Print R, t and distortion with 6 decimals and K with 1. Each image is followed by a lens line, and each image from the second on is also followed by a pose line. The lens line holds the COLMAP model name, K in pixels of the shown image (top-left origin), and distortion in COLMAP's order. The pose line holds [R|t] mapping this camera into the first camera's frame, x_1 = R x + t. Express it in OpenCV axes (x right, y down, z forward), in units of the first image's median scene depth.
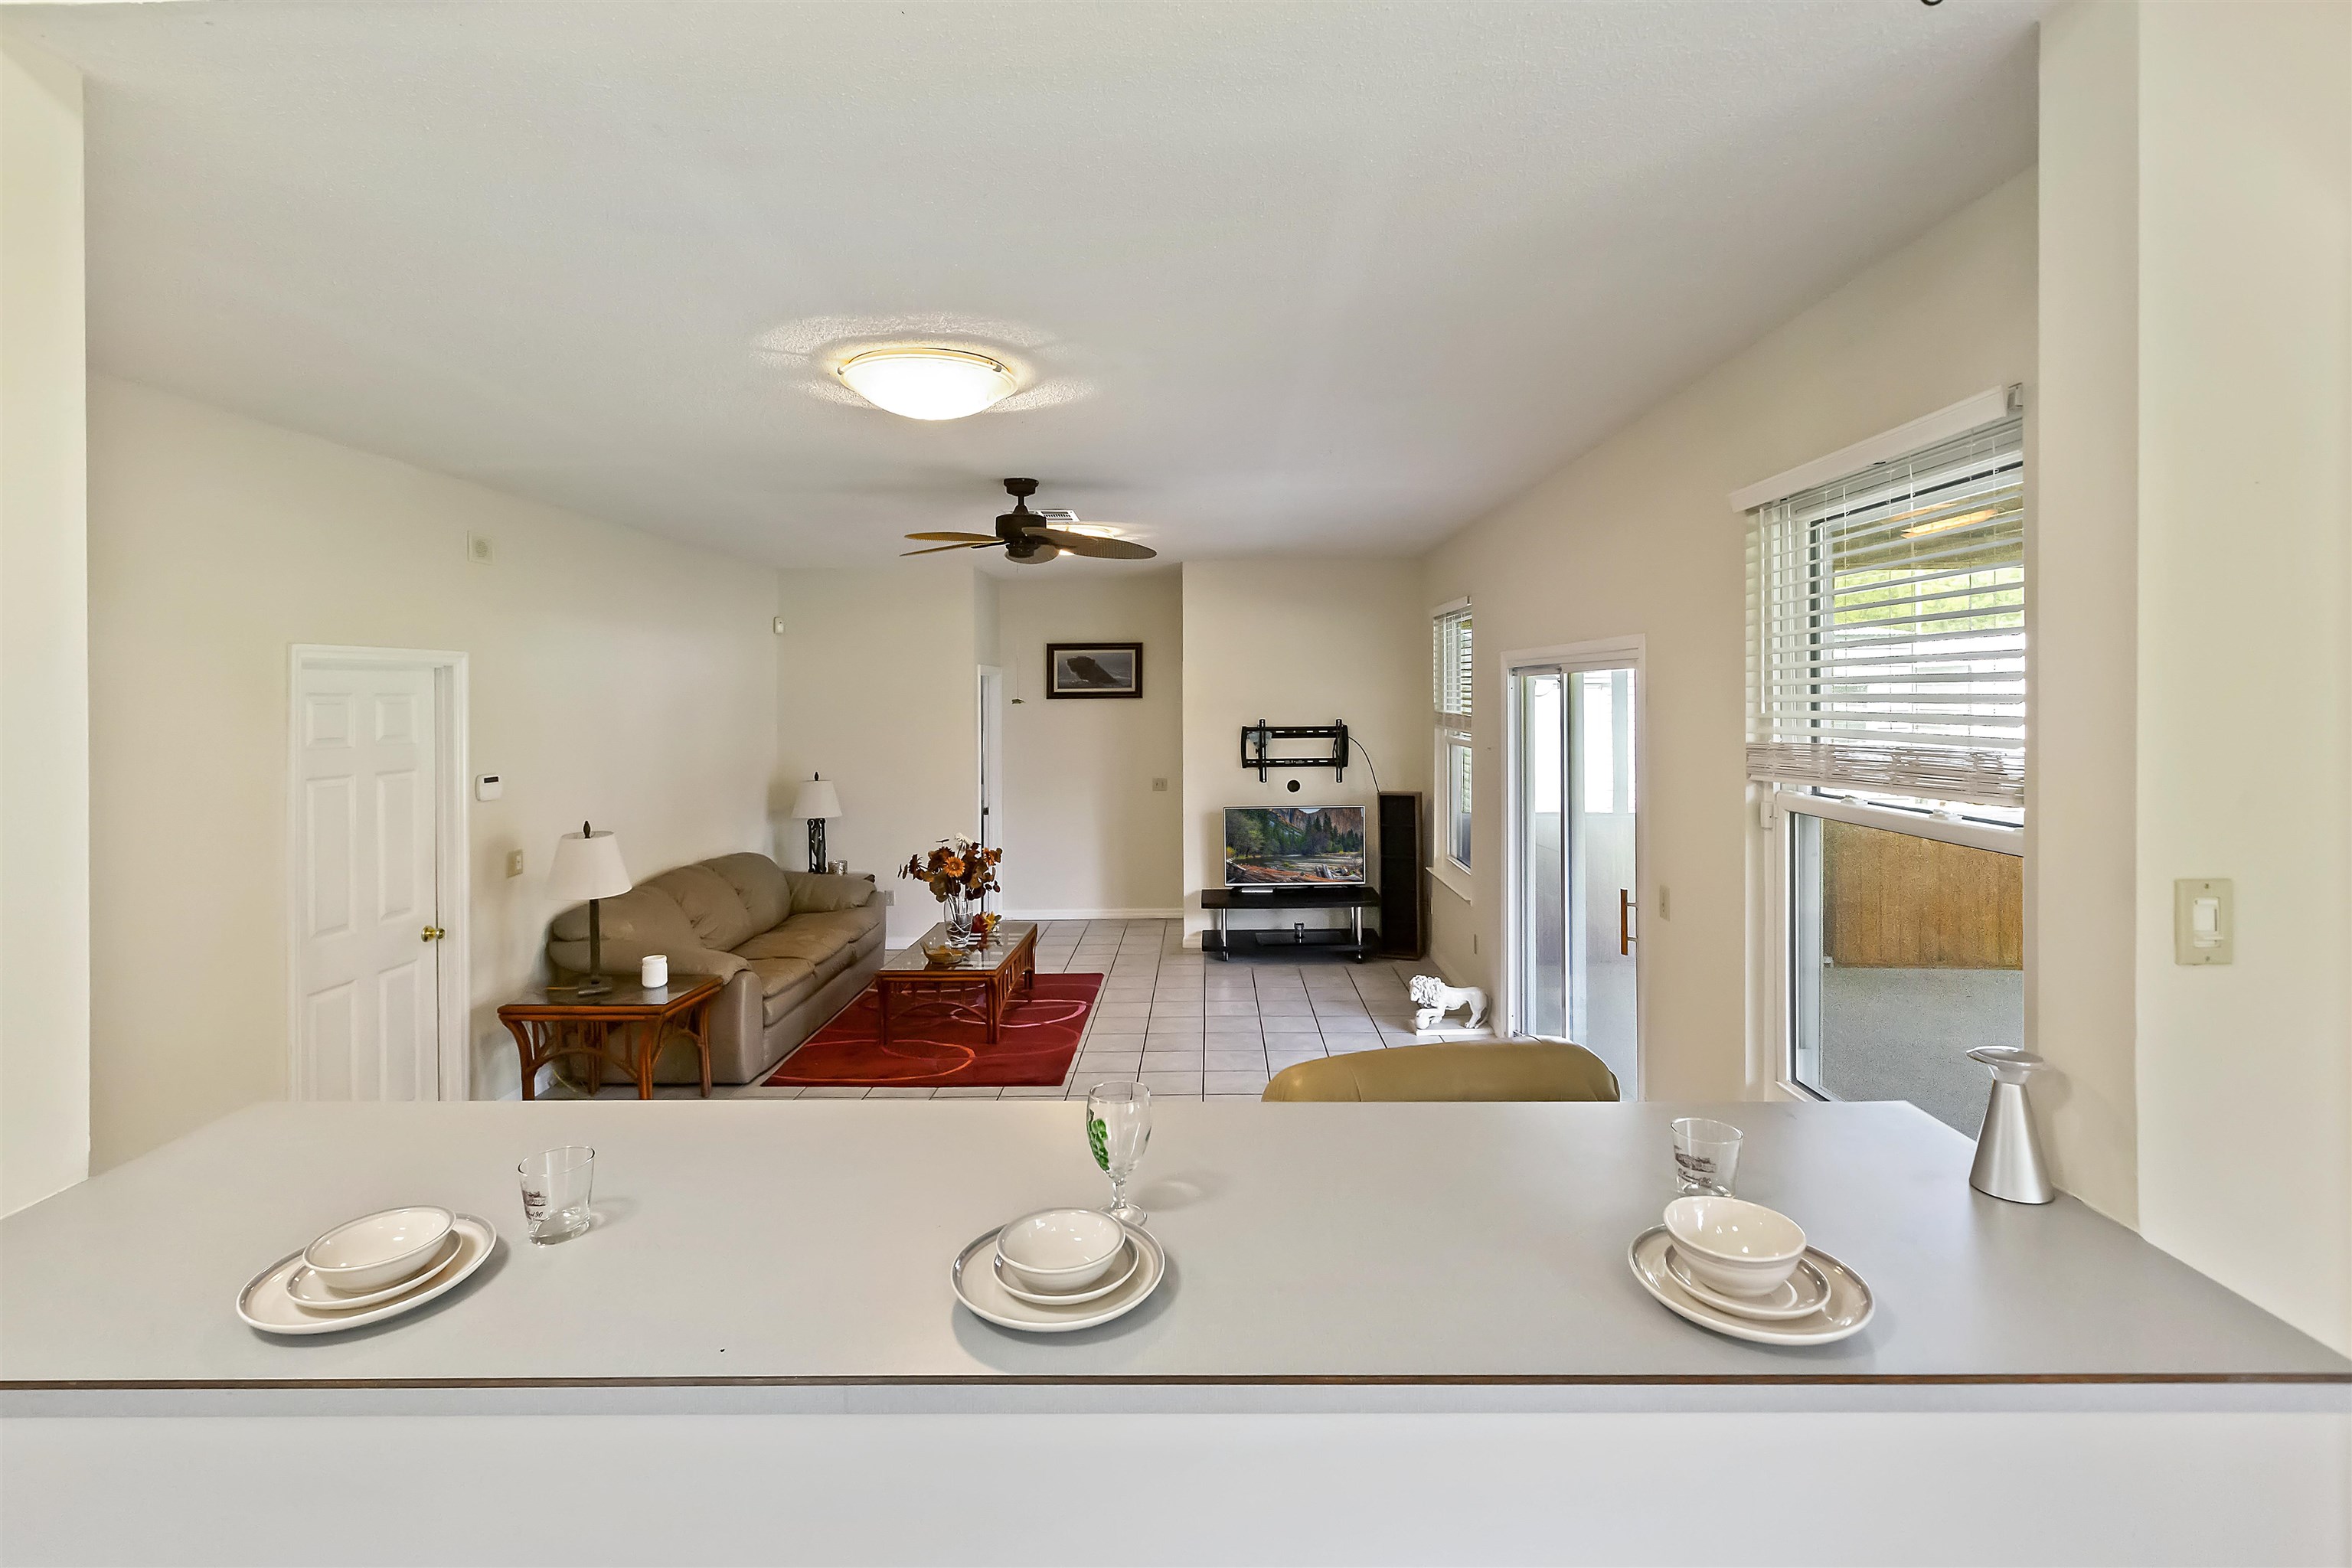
lens RADIAL K [[1136.0, 0, 1169.1], [0, 1136.0, 692.4], [0, 0, 1]] dist [0.013276, 0.000075]
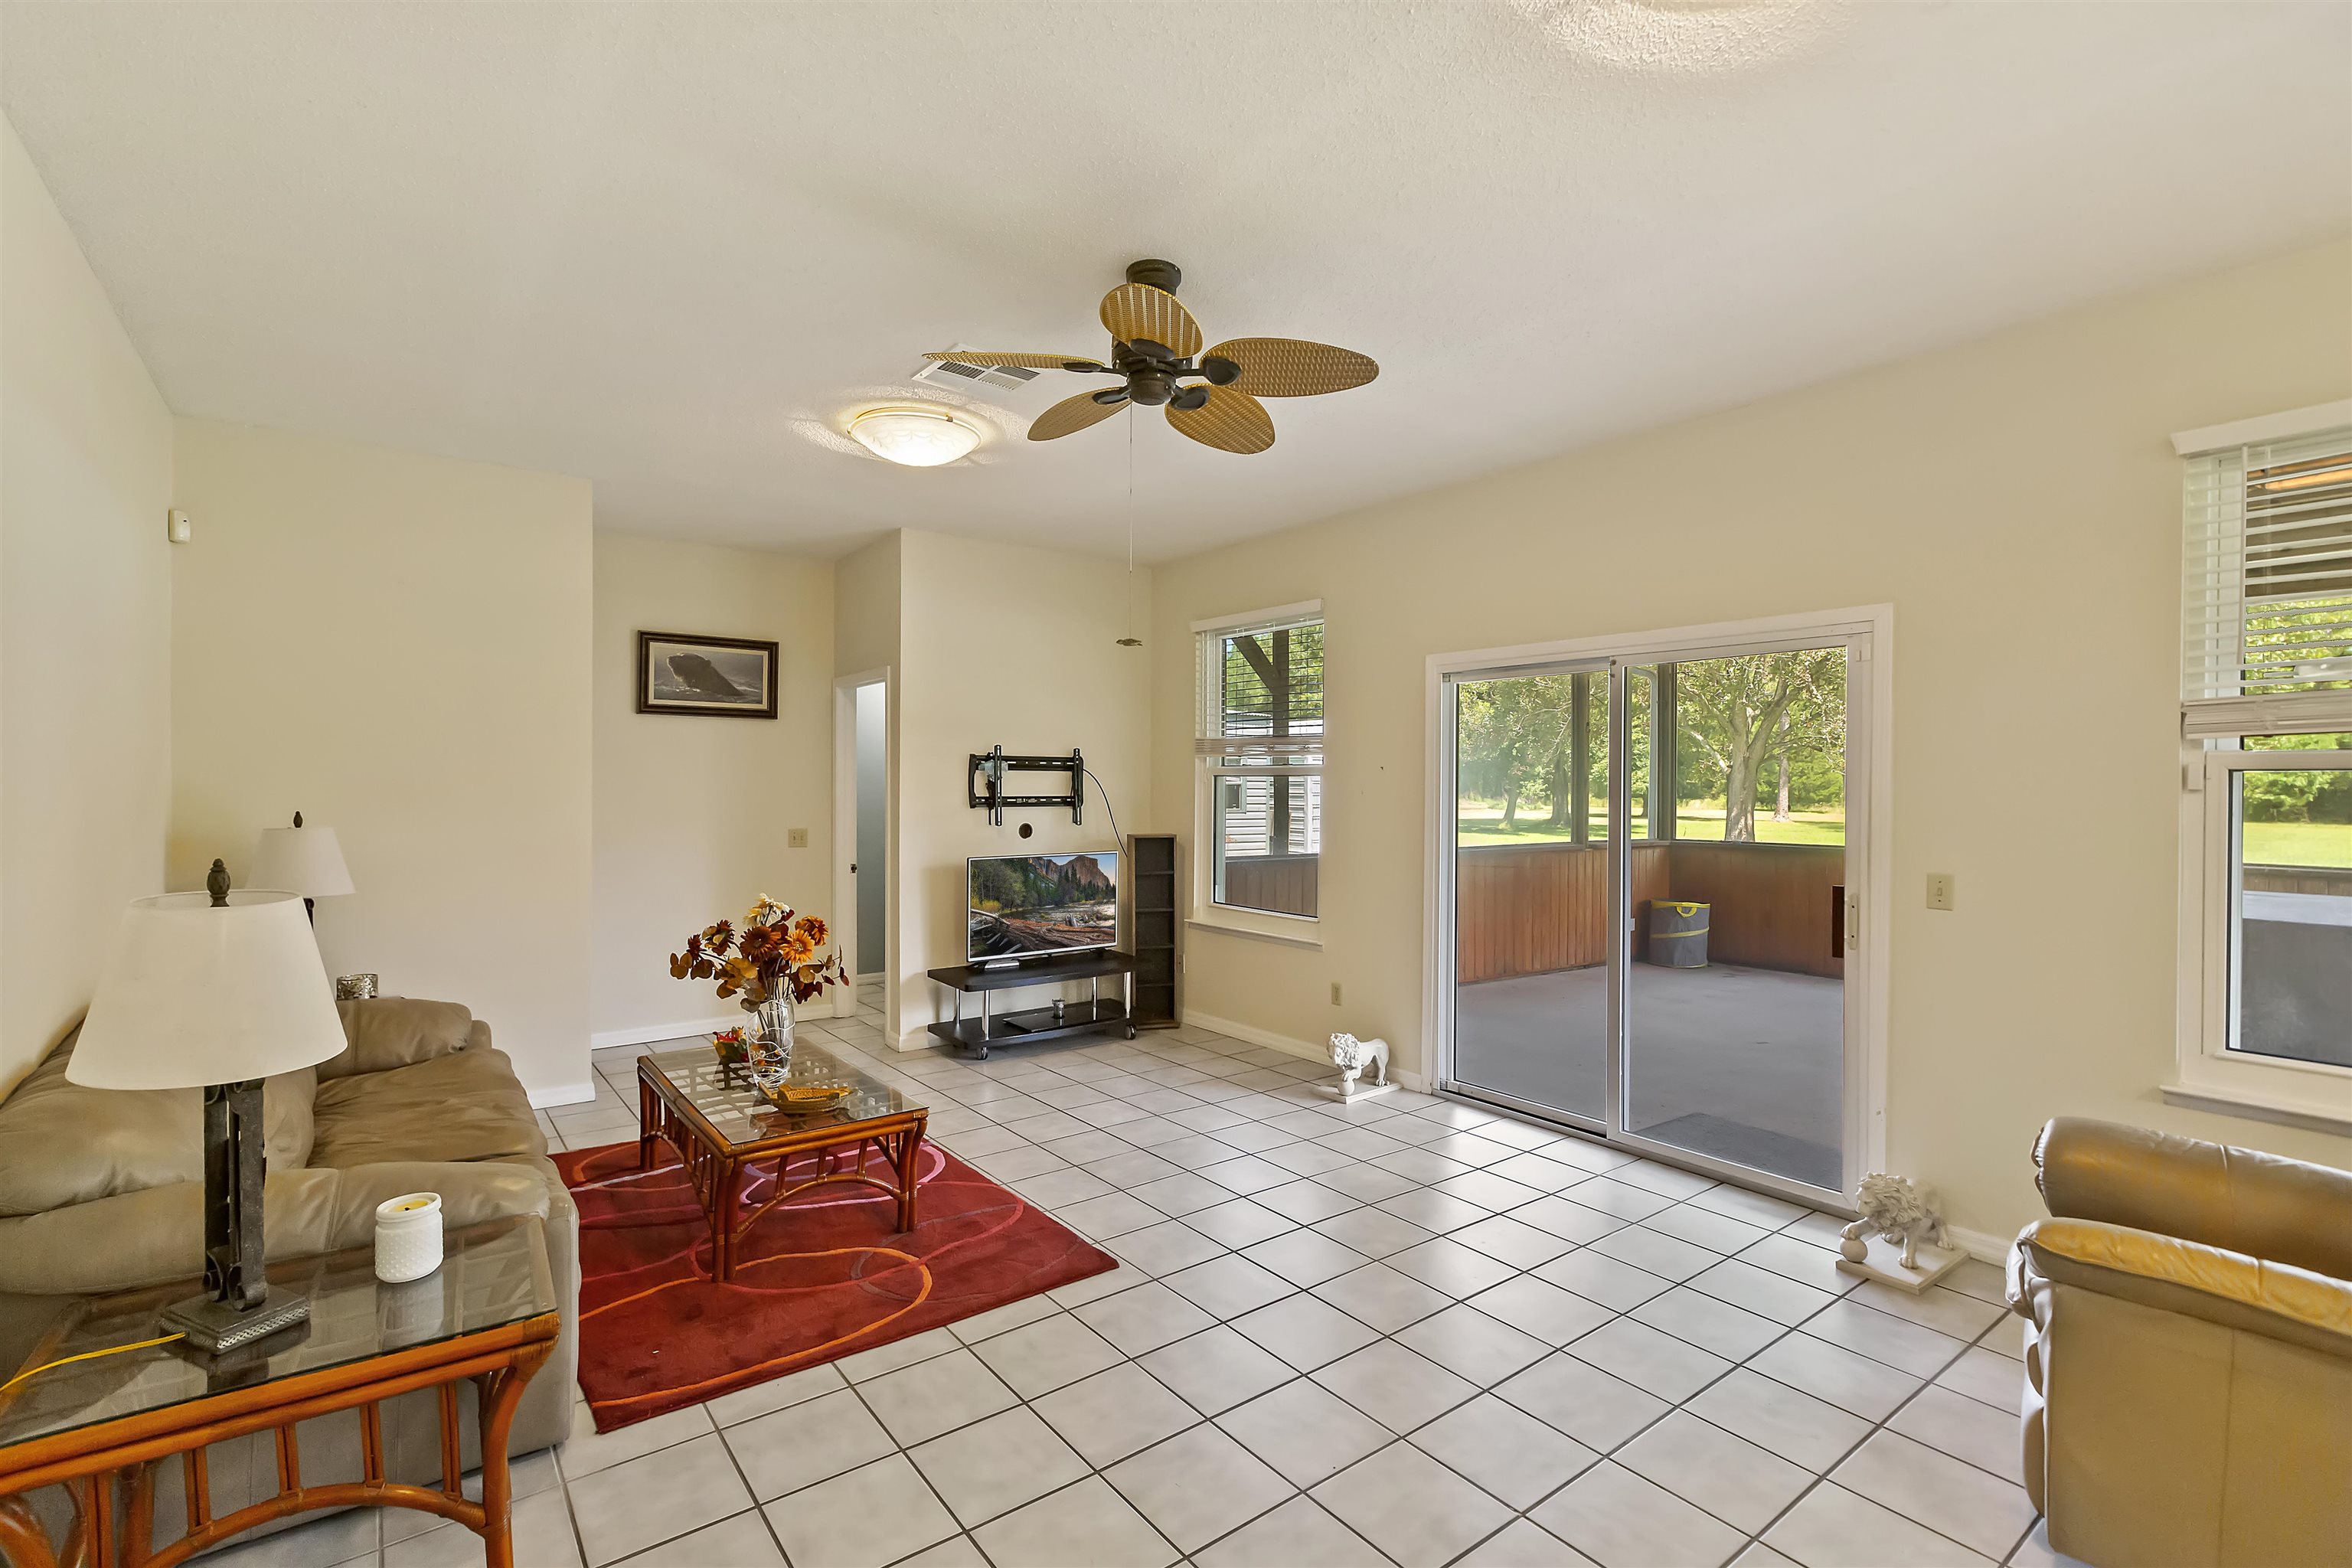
lens RADIAL K [[1100.7, 0, 1094.8], [0, 1100.7, 790.0], [0, 0, 1]] dist [-0.000541, -0.000096]
pose [[0.786118, 0.013503, 0.617929, -0.332339], [-0.011713, 0.999907, -0.006948, 0.058835], [-0.617966, -0.001776, 0.786203, 0.362831]]
